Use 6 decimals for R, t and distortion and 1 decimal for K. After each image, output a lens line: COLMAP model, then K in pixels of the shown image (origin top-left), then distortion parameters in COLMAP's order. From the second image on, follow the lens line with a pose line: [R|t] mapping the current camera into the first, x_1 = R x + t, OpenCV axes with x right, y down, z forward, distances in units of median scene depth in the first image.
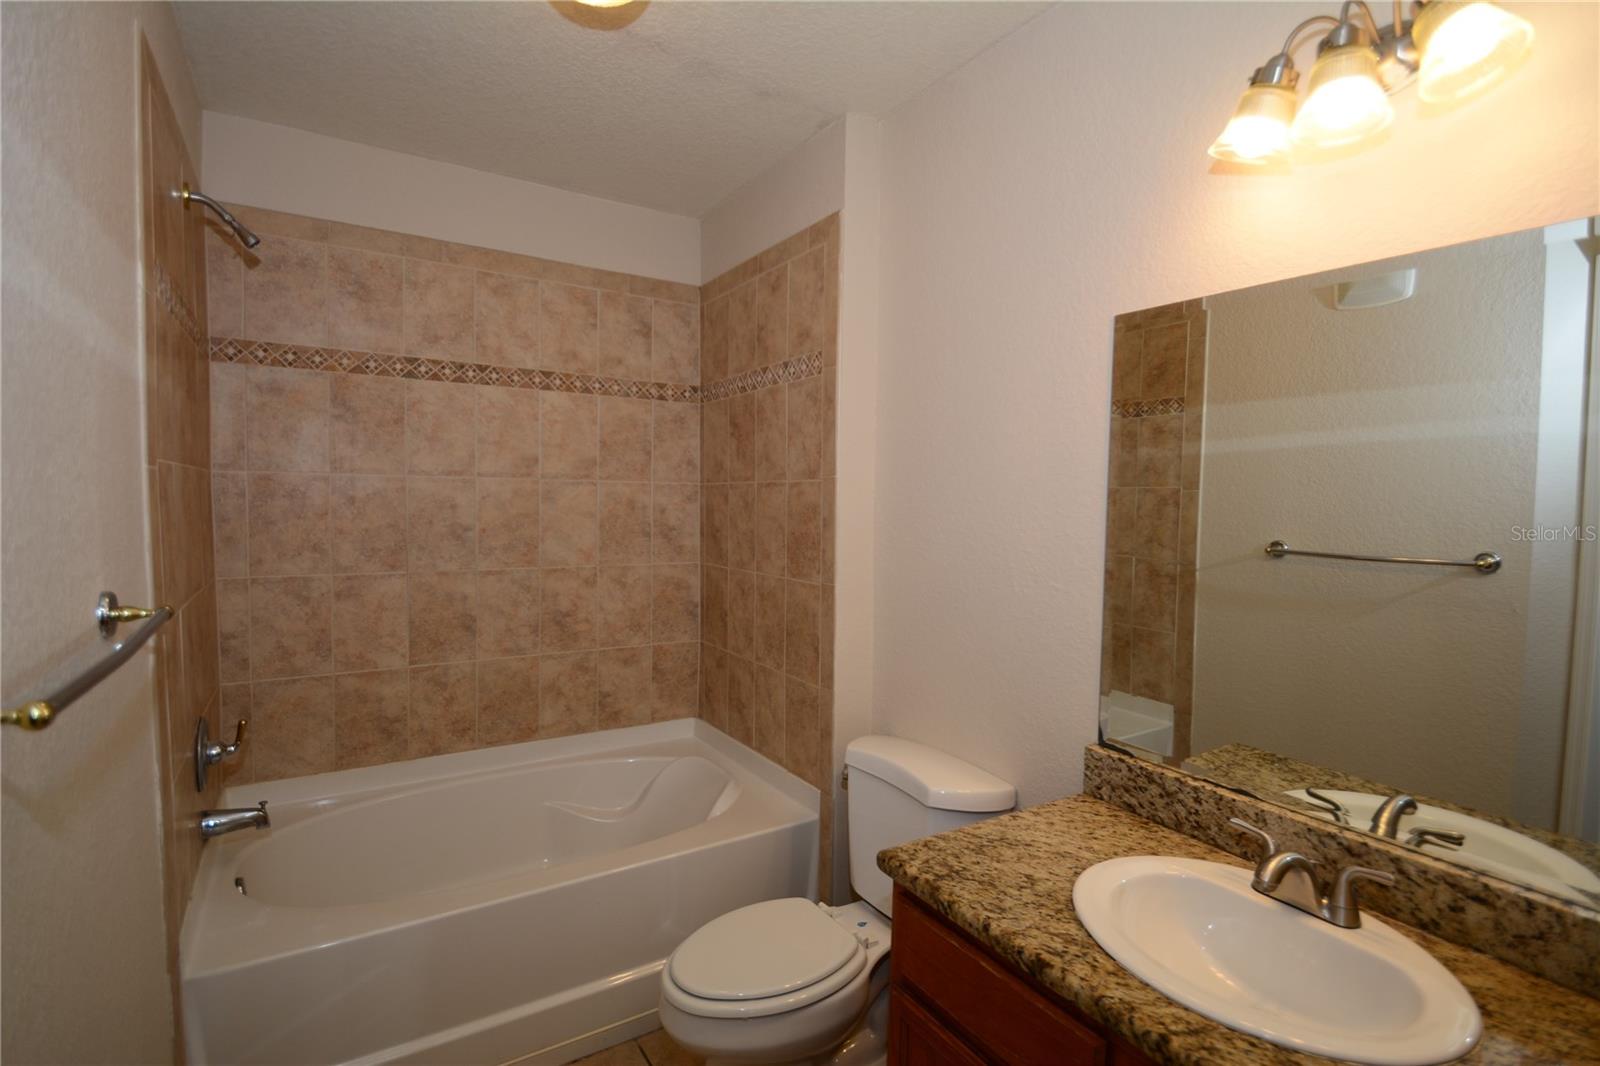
lens RADIAL K [[742.9, 0, 807.1], [0, 742.9, 537.9], [0, 0, 1]] dist [0.004204, -0.013858]
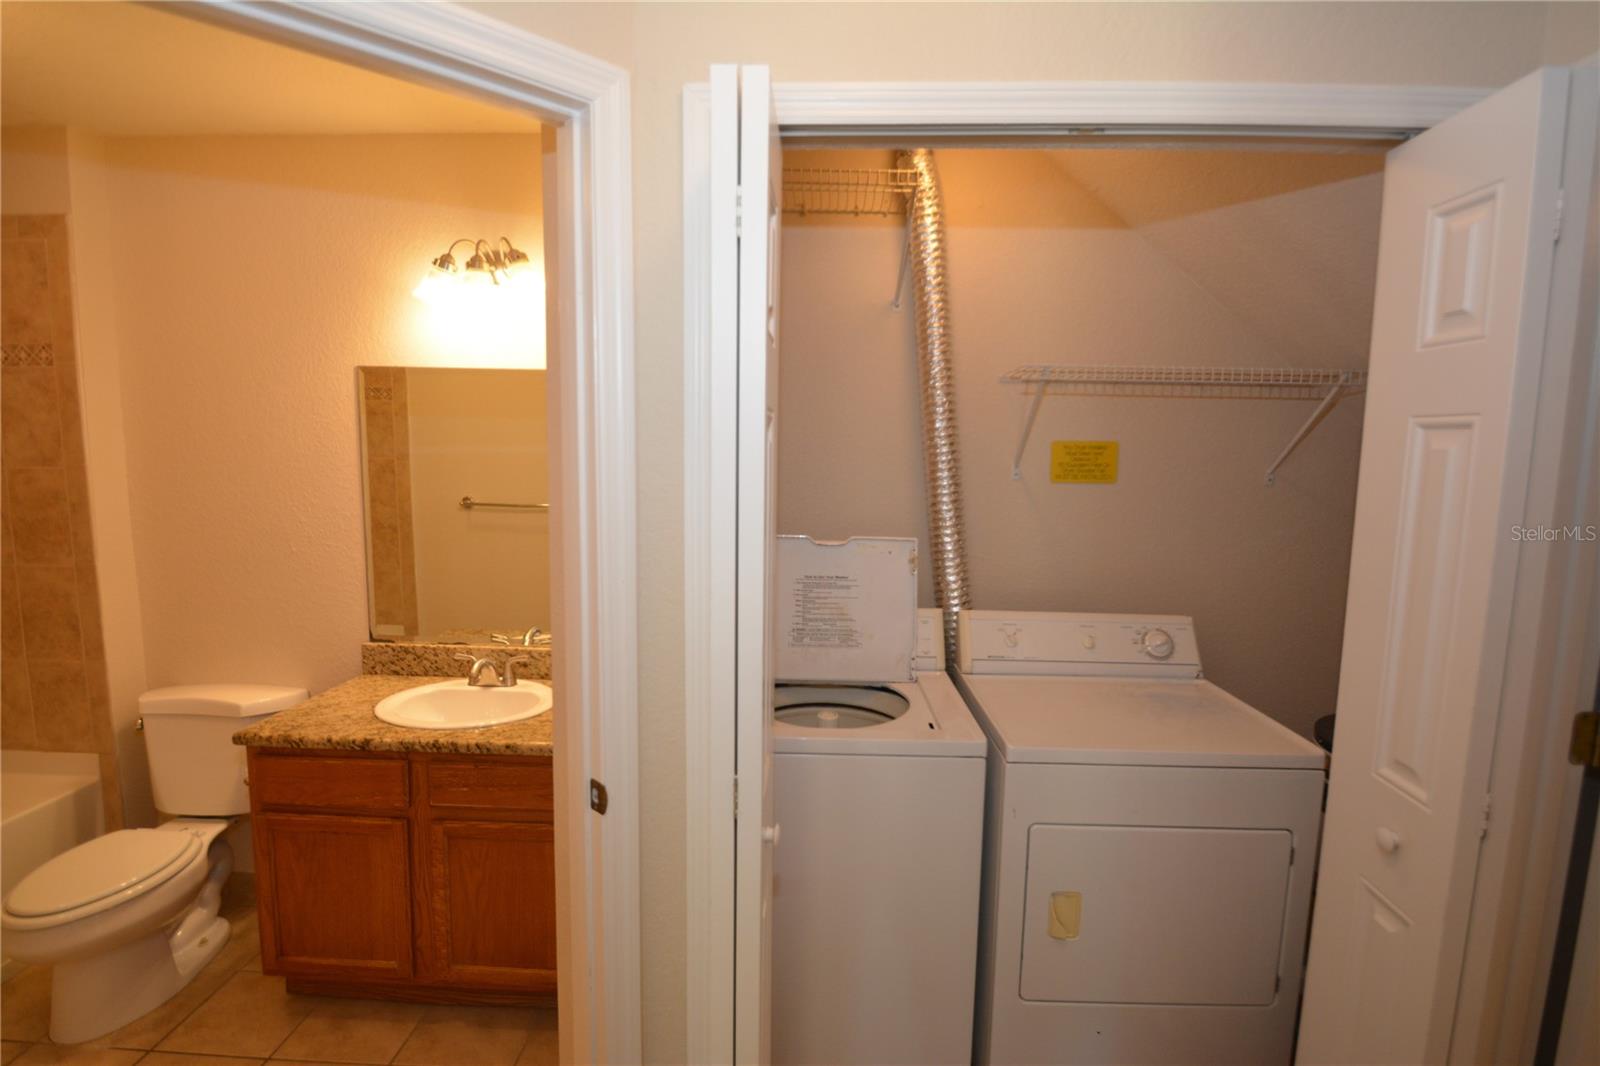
lens RADIAL K [[742.9, 0, 807.1], [0, 742.9, 537.9], [0, 0, 1]] dist [0.004204, -0.013858]
pose [[0.548182, -0.100165, 0.830339, -0.404266], [0.036894, 0.994732, 0.095639, -0.057119], [-0.835545, -0.021793, 0.548990, -0.661248]]
